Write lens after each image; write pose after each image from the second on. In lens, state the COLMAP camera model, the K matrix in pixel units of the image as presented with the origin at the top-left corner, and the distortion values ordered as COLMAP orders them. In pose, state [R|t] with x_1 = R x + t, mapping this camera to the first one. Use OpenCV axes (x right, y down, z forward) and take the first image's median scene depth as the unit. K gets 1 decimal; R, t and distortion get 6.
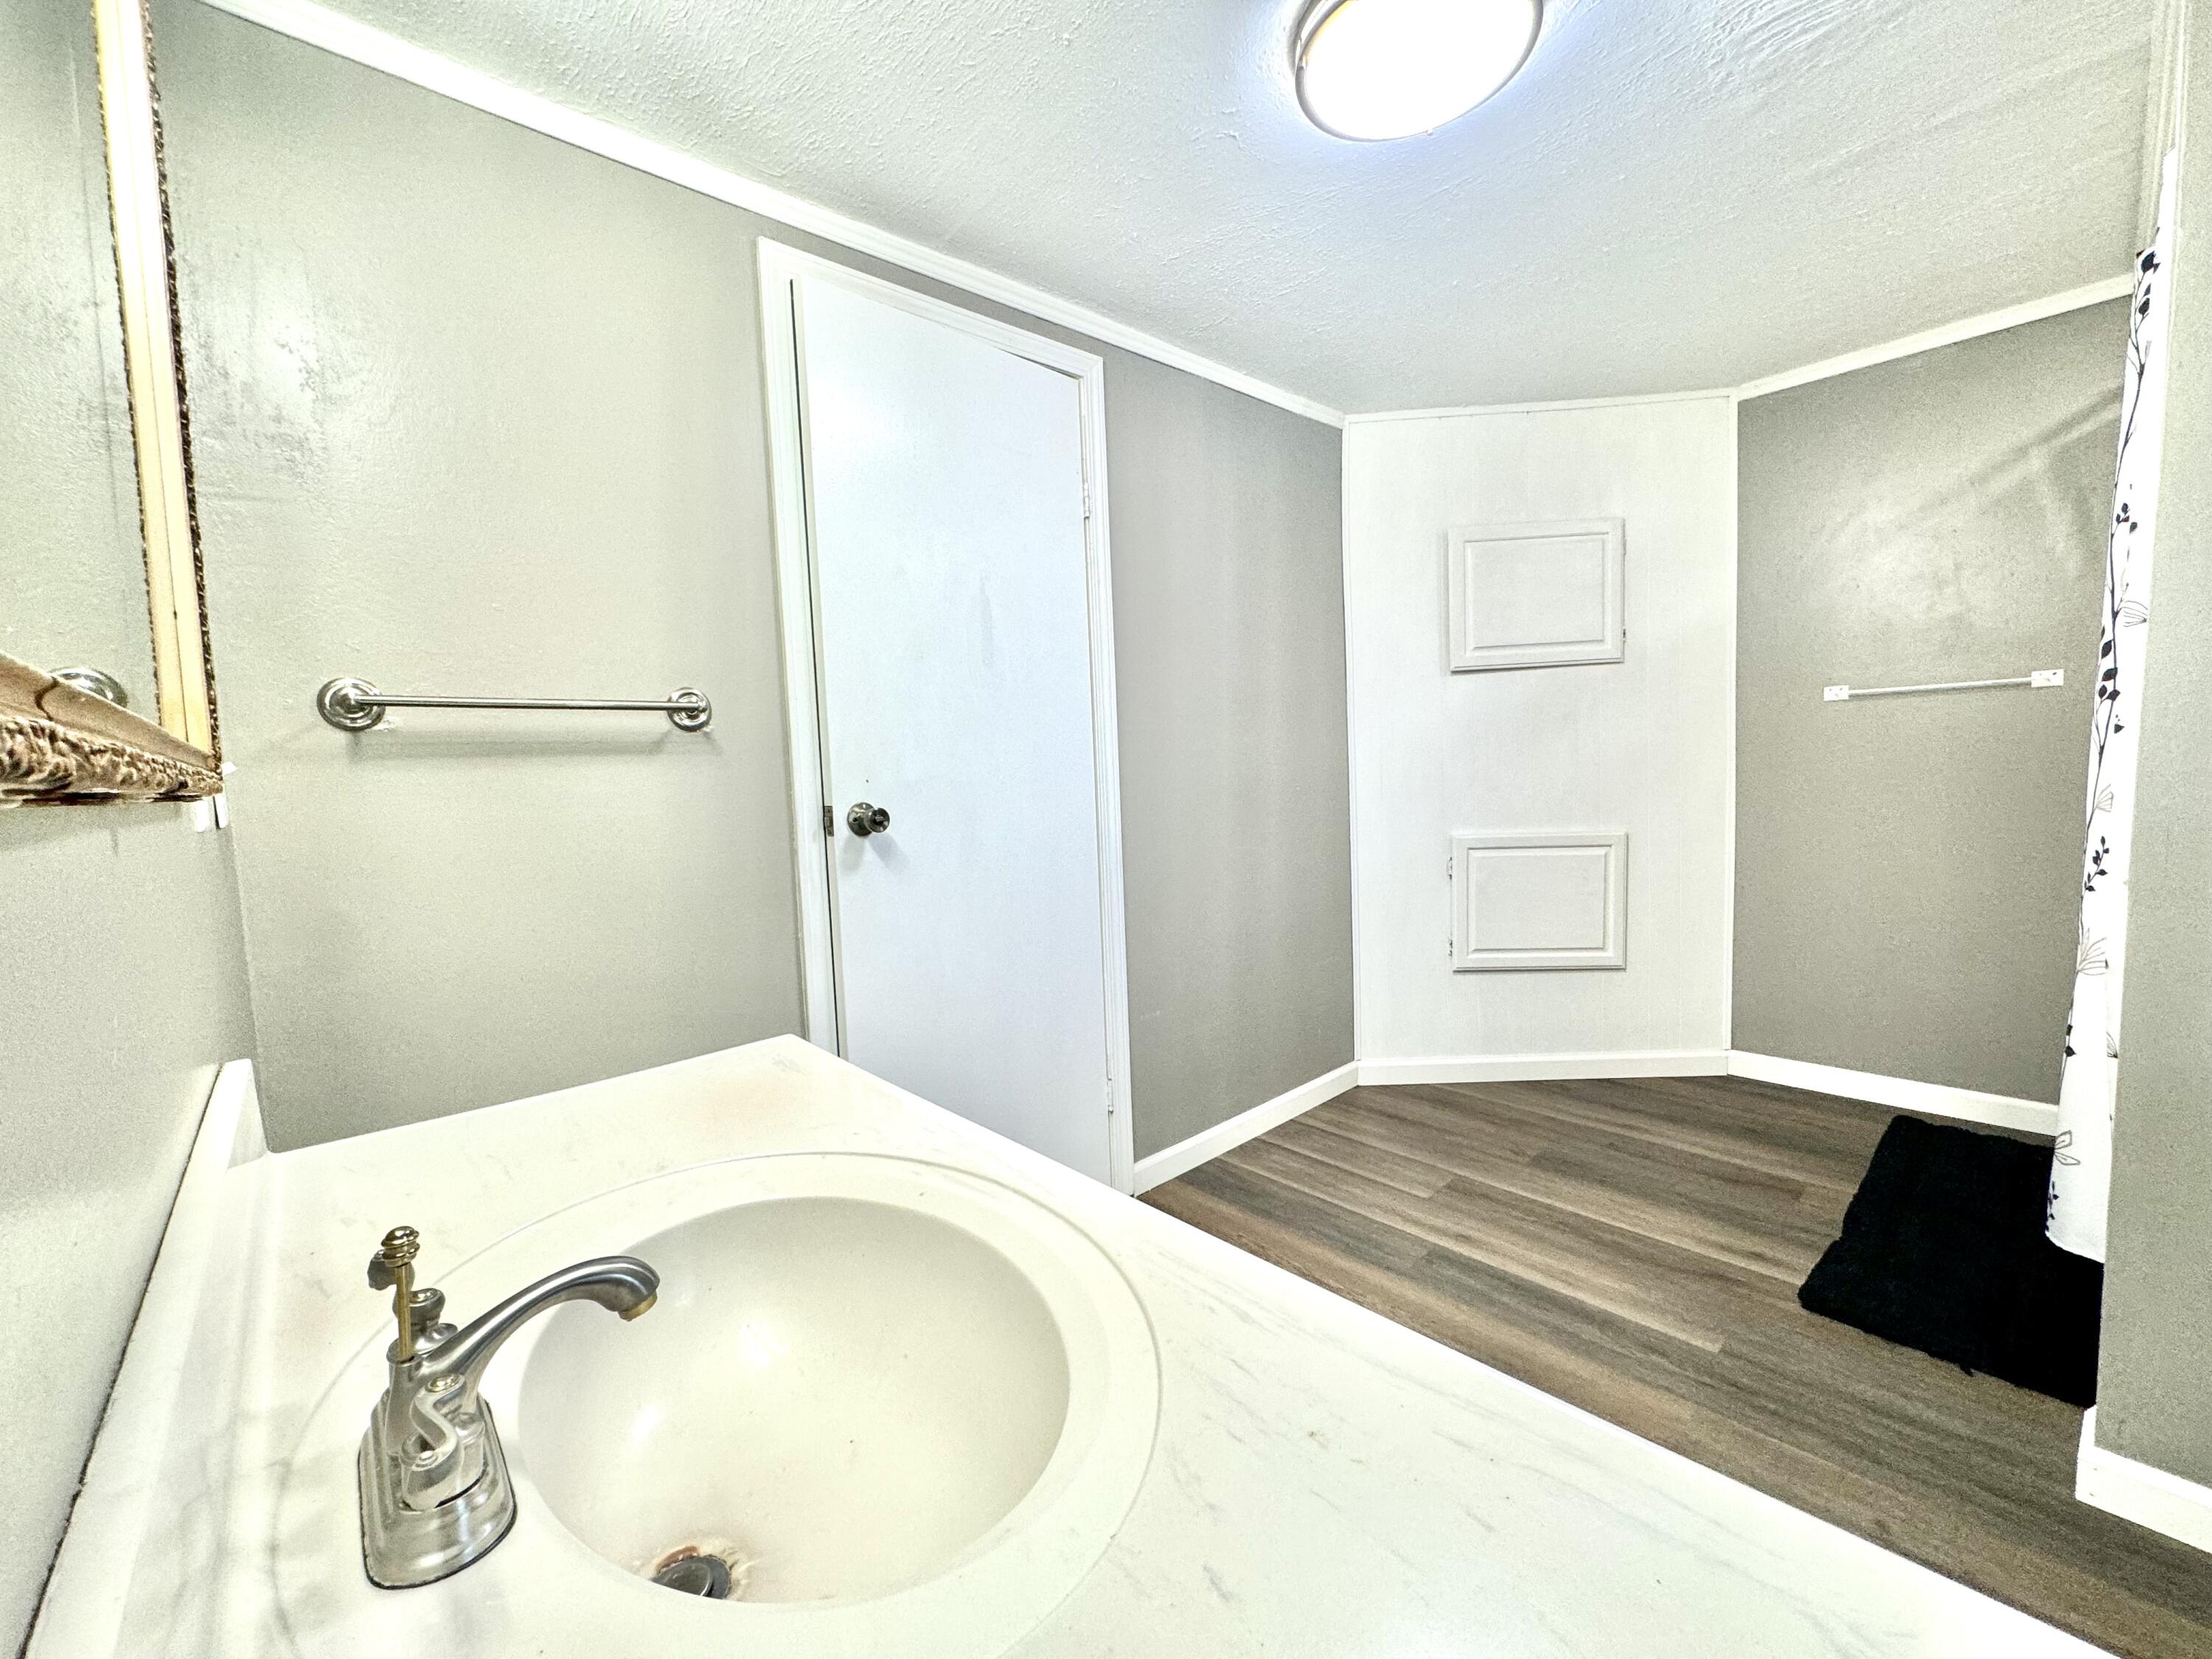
lens RADIAL K [[891.1, 0, 1102.0], [0, 891.1, 825.2], [0, 0, 1]] dist [0.002861, 0.000478]
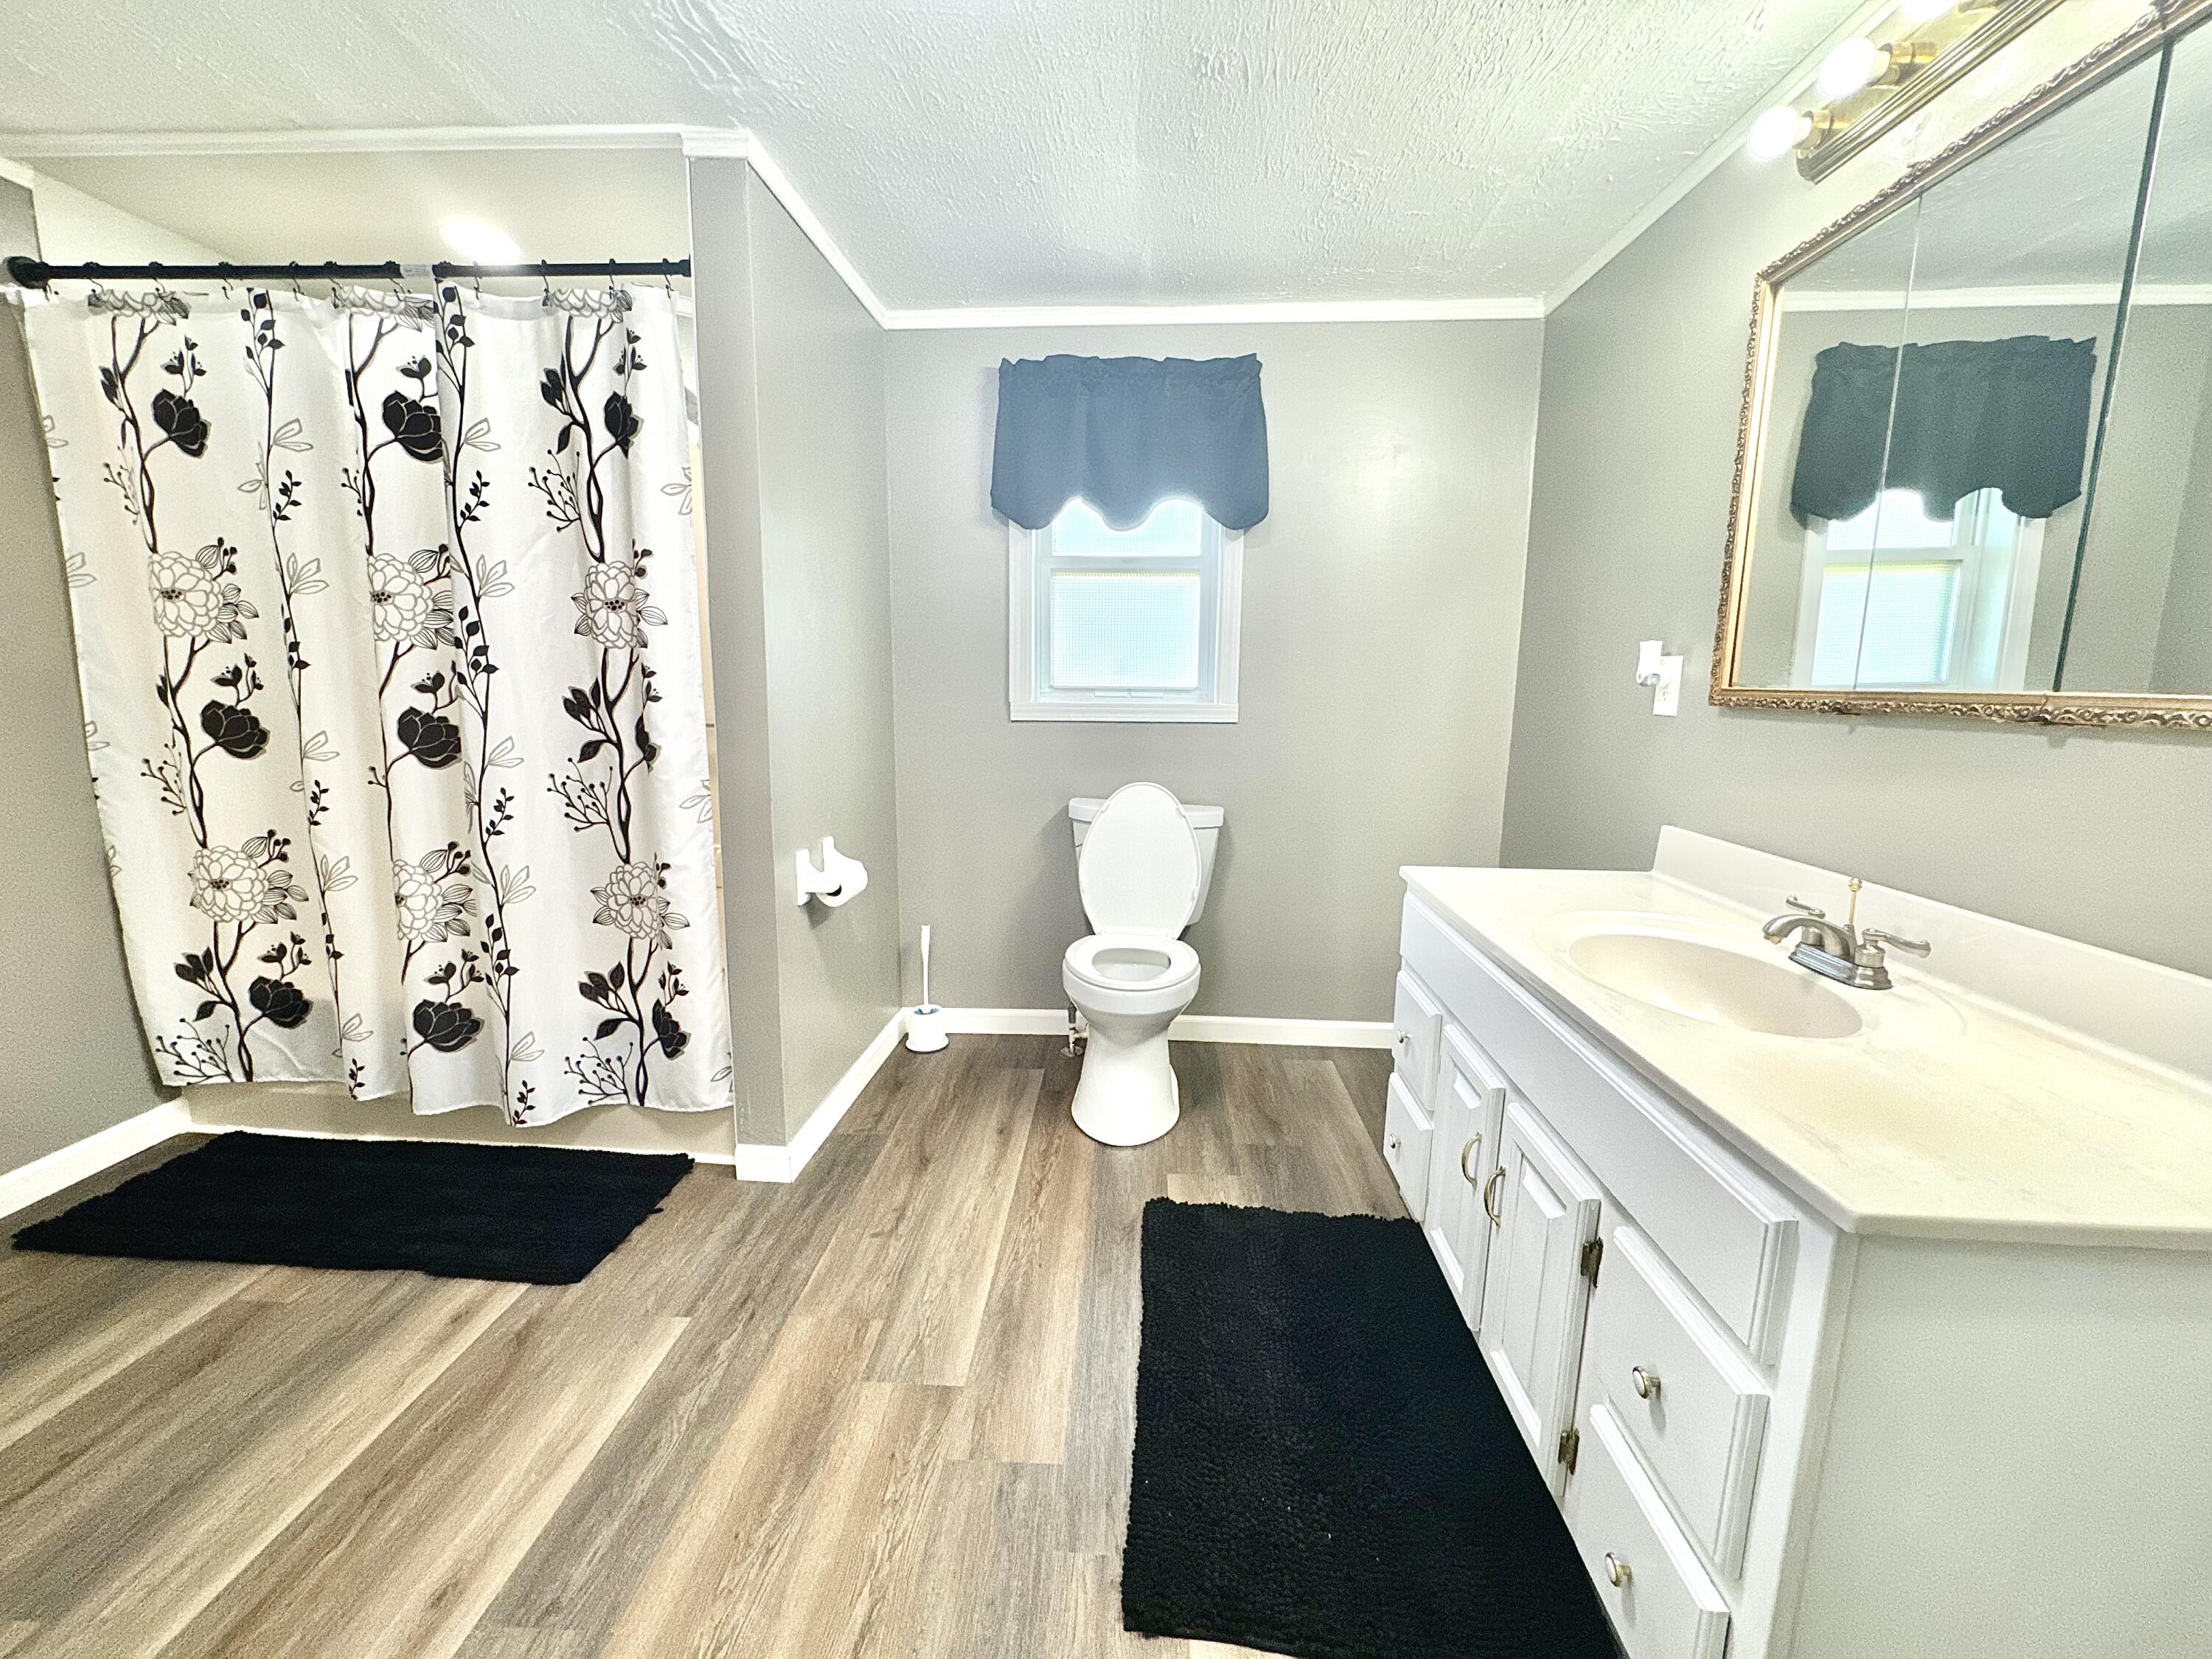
lens RADIAL K [[891.1, 0, 1107.3], [0, 891.1, 818.2], [0, 0, 1]] dist [0.002861, 0.000478]
pose [[-0.699672, -0.077453, 0.710253, -0.280077], [0.077822, 0.979930, 0.183523, -0.096072], [-0.710213, 0.183679, -0.679602, 1.153563]]
